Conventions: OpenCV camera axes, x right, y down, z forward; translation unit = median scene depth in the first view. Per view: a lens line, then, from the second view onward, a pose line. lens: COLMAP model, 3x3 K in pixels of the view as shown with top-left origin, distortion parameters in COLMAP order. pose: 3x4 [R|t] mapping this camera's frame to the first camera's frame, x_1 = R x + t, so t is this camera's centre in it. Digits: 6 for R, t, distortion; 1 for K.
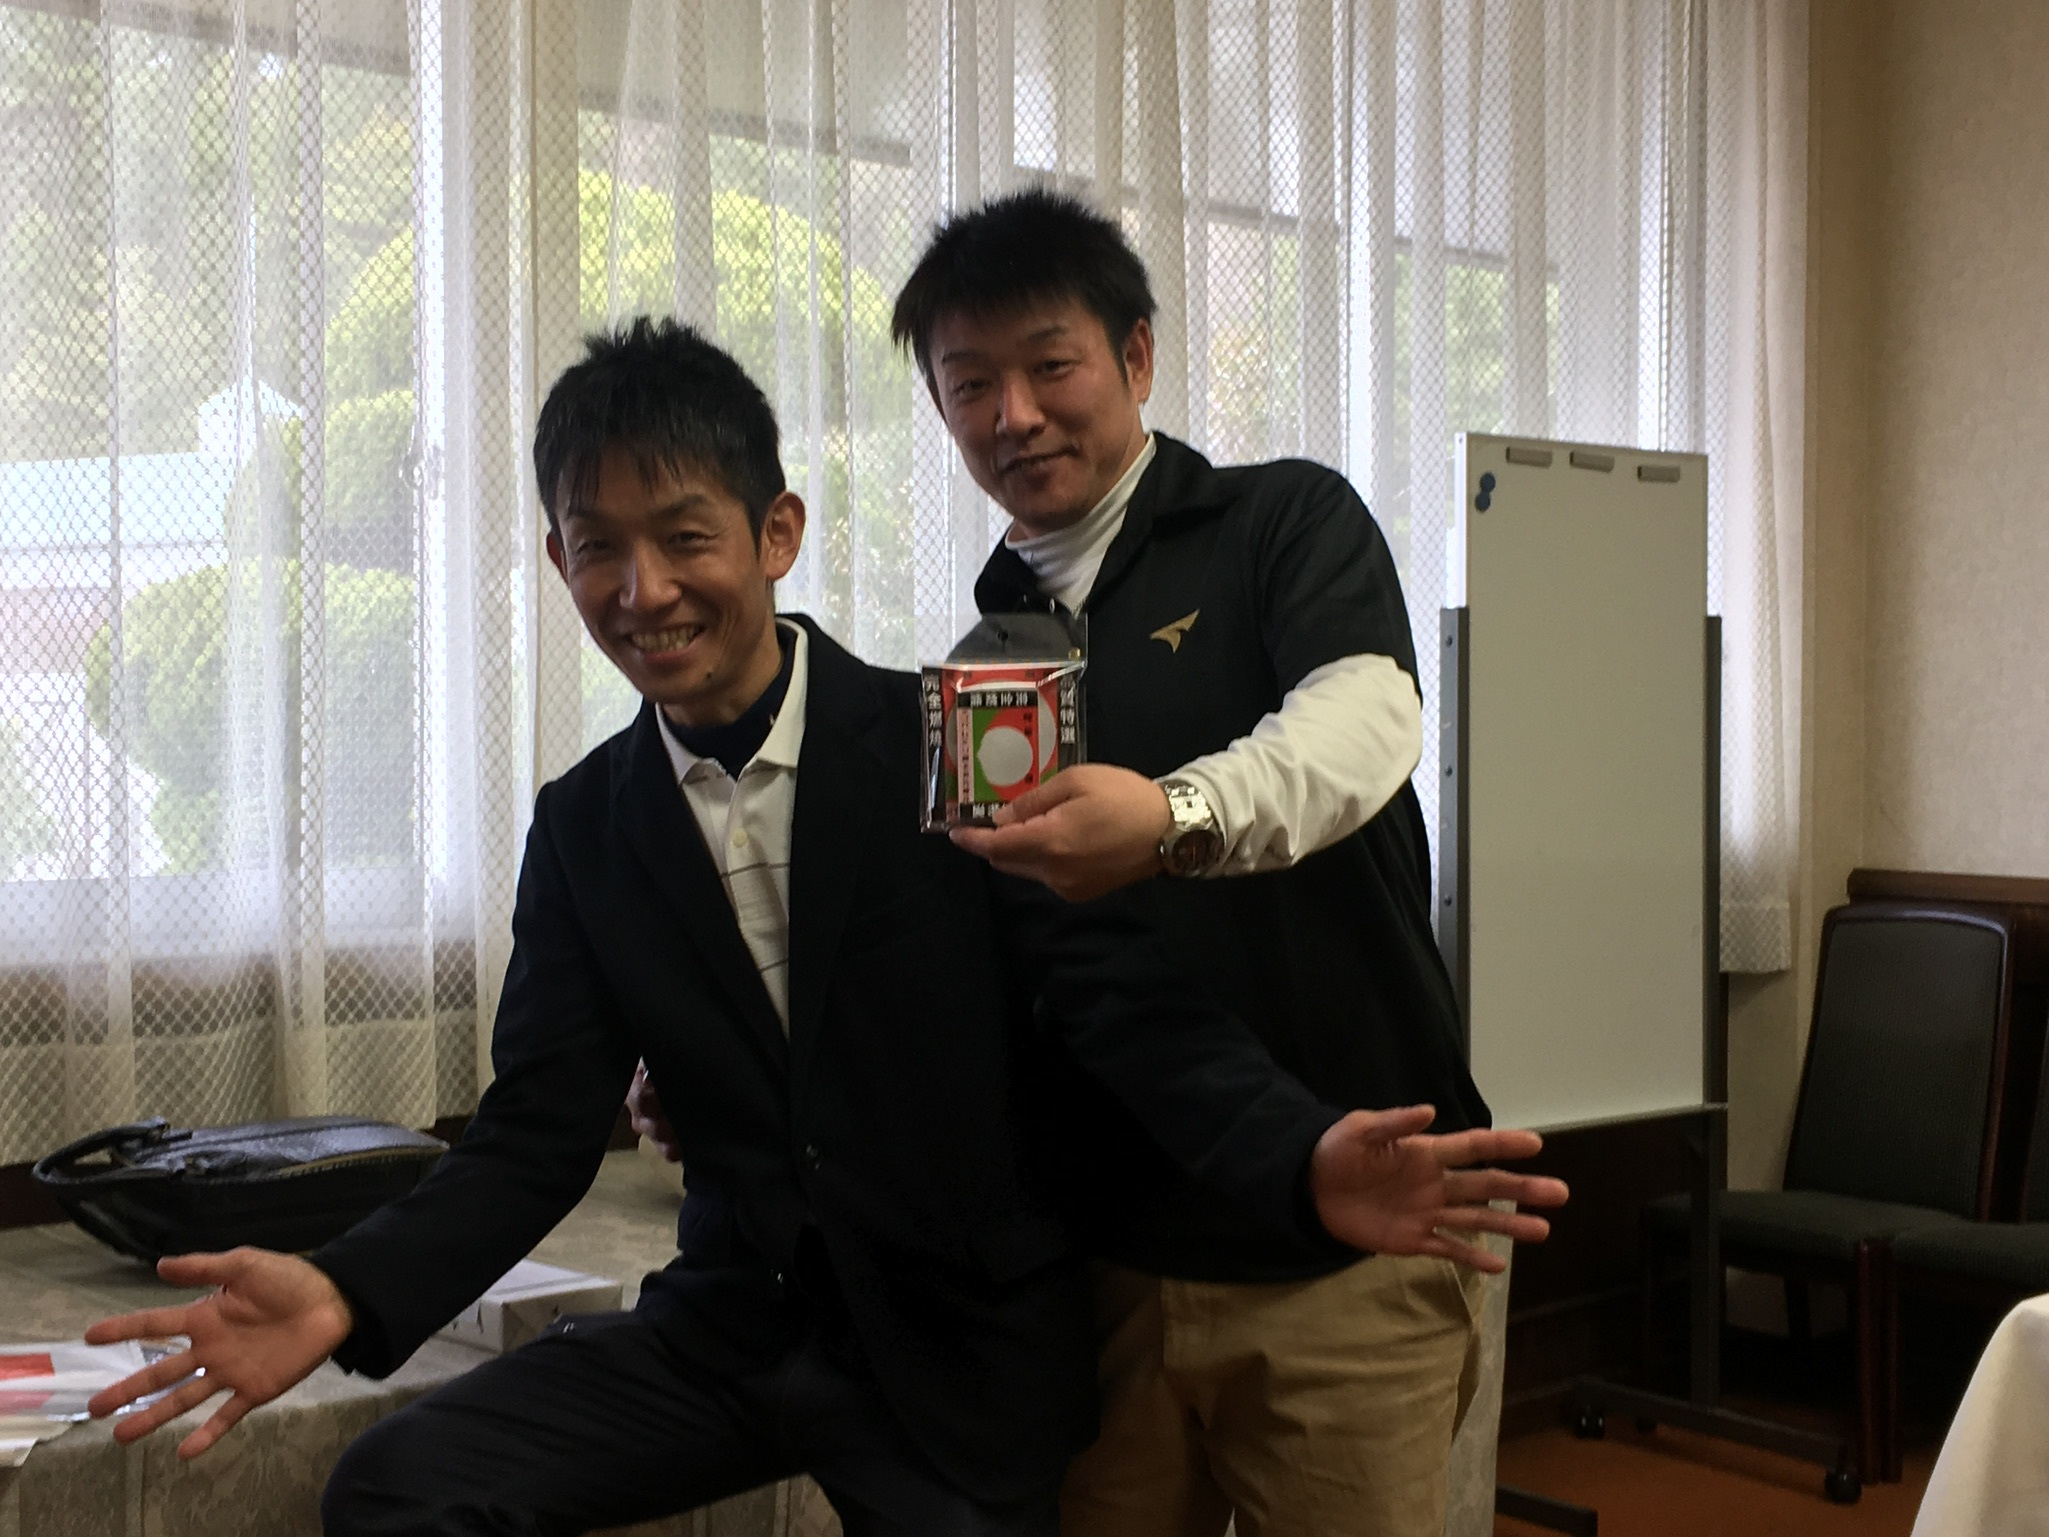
lens RADIAL K [[2866.7, 0, 1035.1], [0, 2866.7, 774.1], [0, 0, 1]] dist [0.045713, 0.000000]
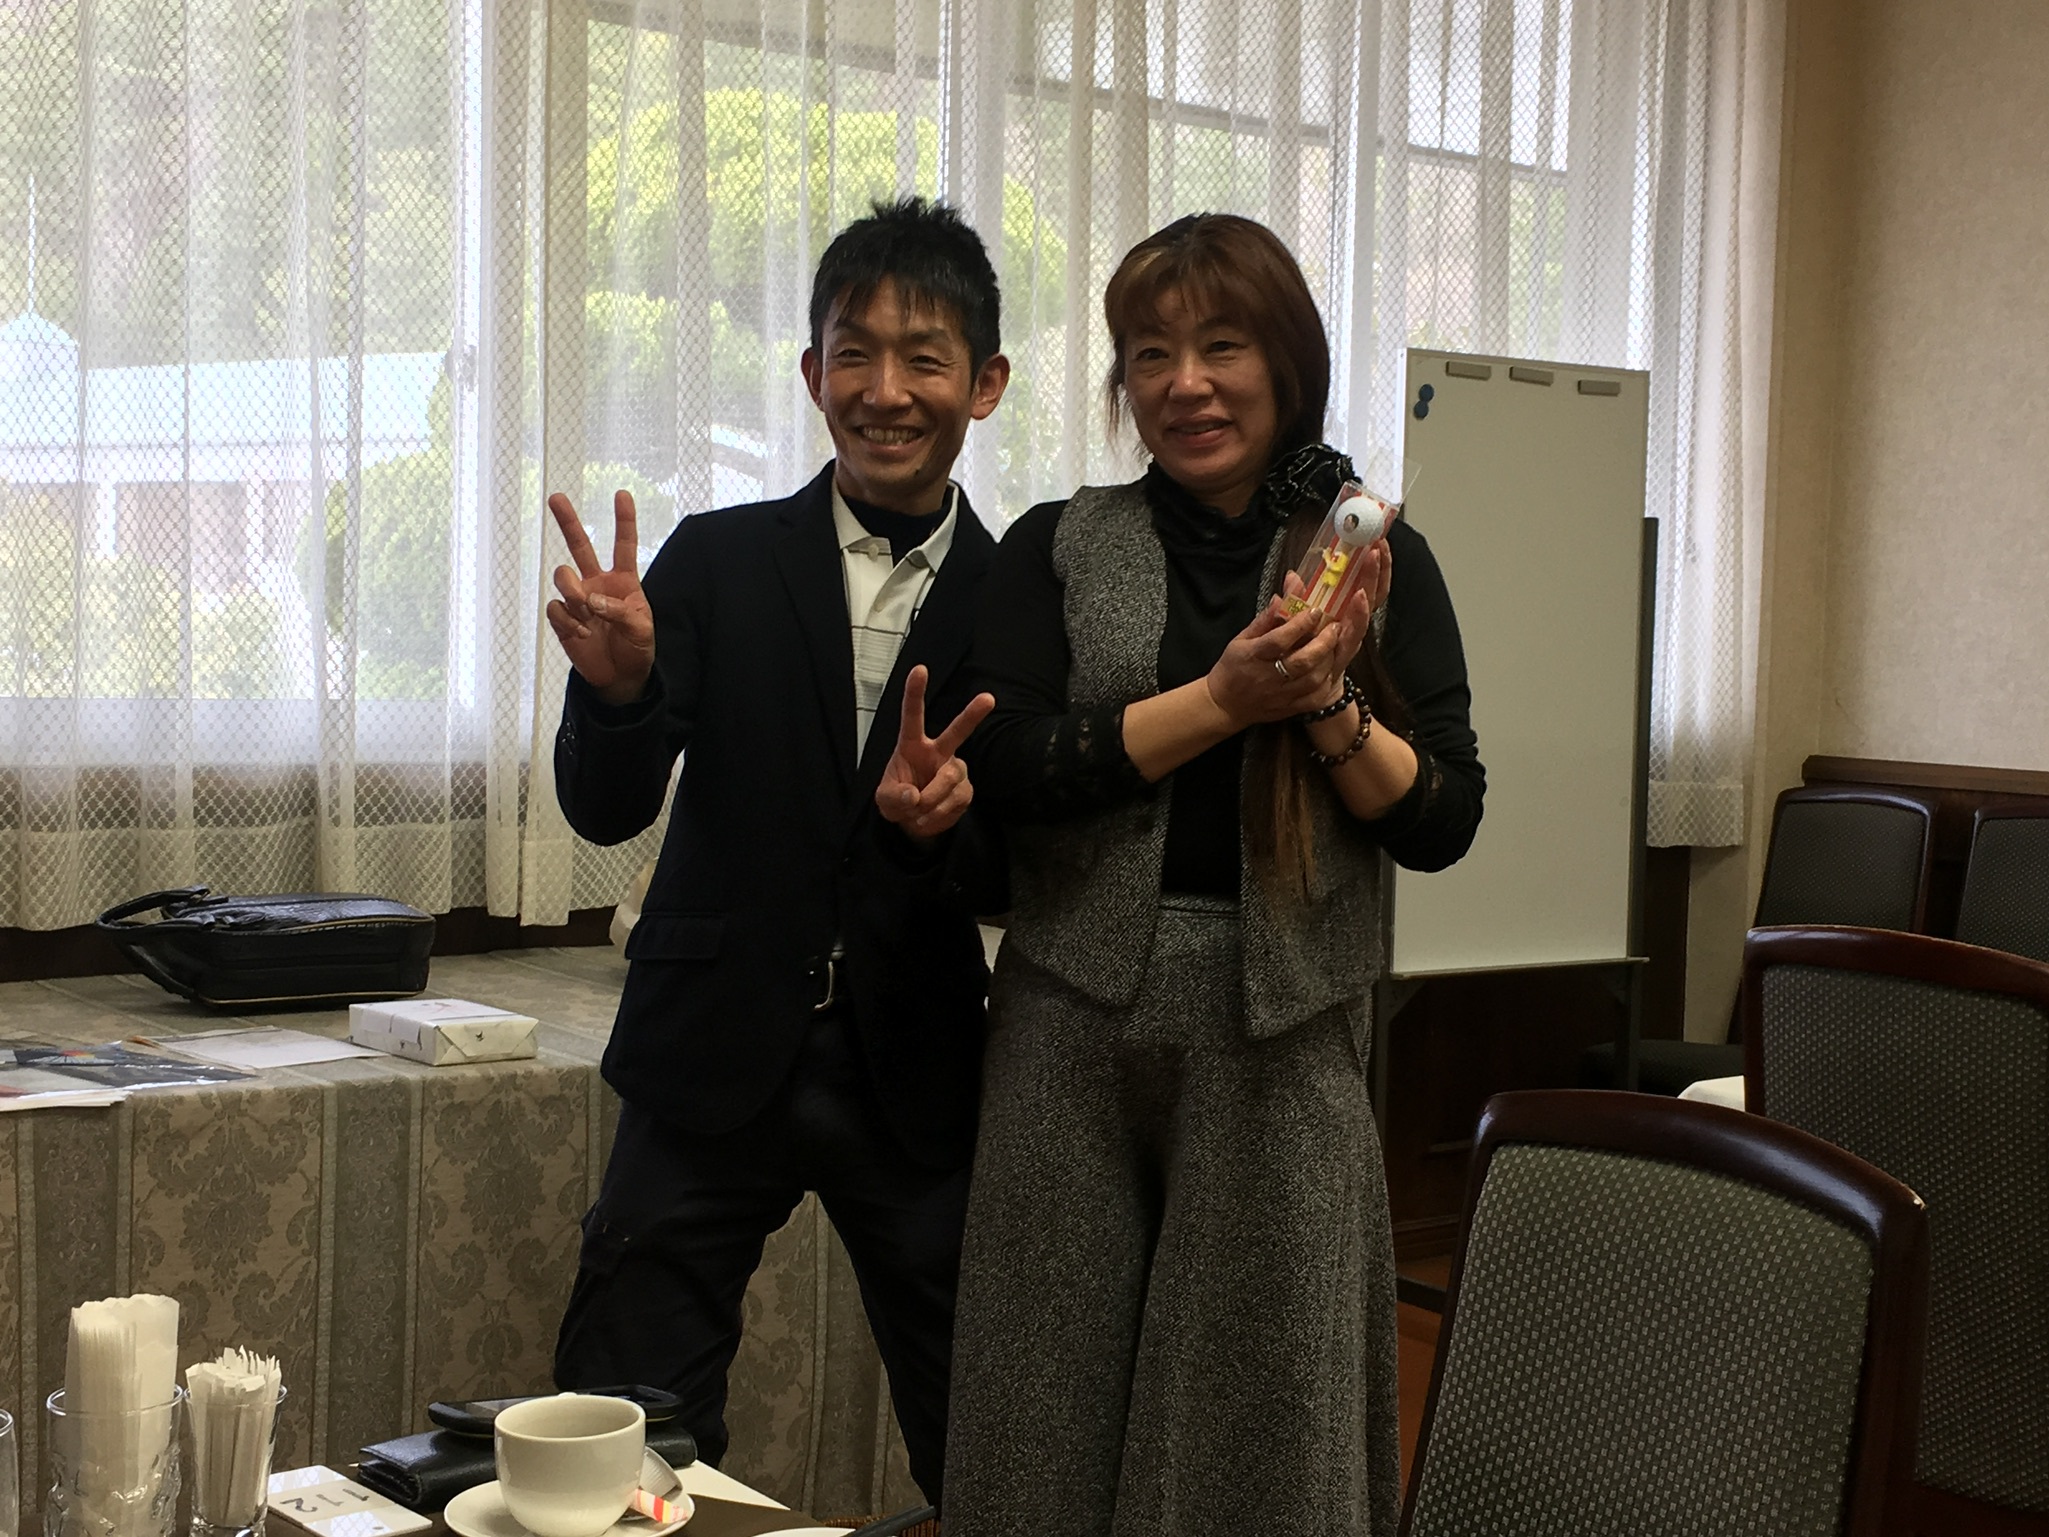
lens RADIAL K [[2866.7, 0, 1031.7], [0, 2866.7, 771.7], [0, 0, 1]] dist [0.045713, 0.000000]
pose [[0.995448, 0.027830, -0.091155, 0.111087], [-0.025151, 0.999221, 0.030399, 0.016217], [0.091930, -0.027968, 0.995373, -0.135724]]
